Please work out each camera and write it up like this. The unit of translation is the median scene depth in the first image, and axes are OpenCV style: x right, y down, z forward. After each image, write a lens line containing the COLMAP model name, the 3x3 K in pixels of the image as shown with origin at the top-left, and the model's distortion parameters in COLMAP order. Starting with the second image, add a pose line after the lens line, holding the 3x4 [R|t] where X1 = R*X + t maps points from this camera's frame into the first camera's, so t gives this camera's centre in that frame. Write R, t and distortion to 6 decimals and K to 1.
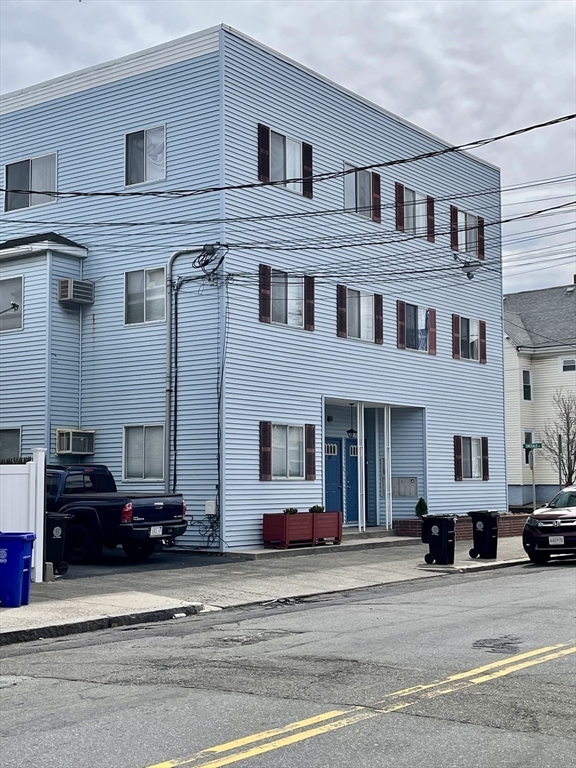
lens RADIAL K [[1105.0, 0, 288.0], [0, 1105.0, 384.0], [0, 0, 1]] dist [0.127527, 0.004616]
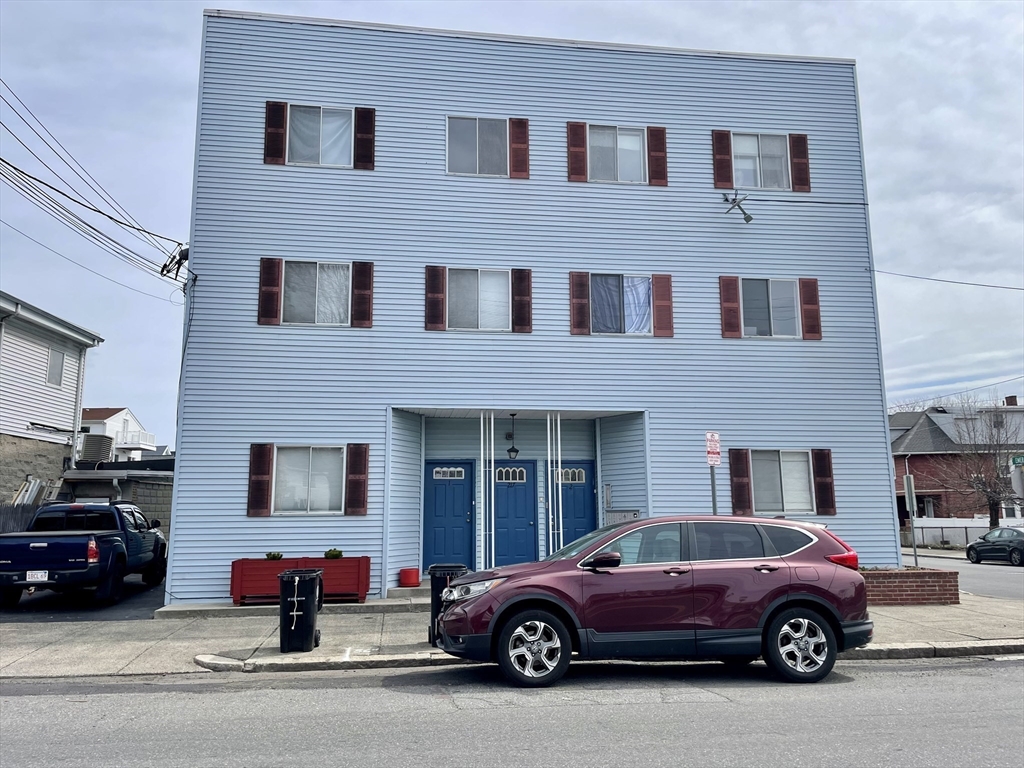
lens RADIAL K [[787.6, 0, 512.0], [0, 787.6, 384.0], [0, 0, 1]] dist [0.036100, -0.004716]
pose [[0.689138, -0.121189, -0.714425, 0.476800], [0.065206, 0.992287, -0.105426, 0.057383], [0.721691, 0.026068, 0.691724, 0.652603]]
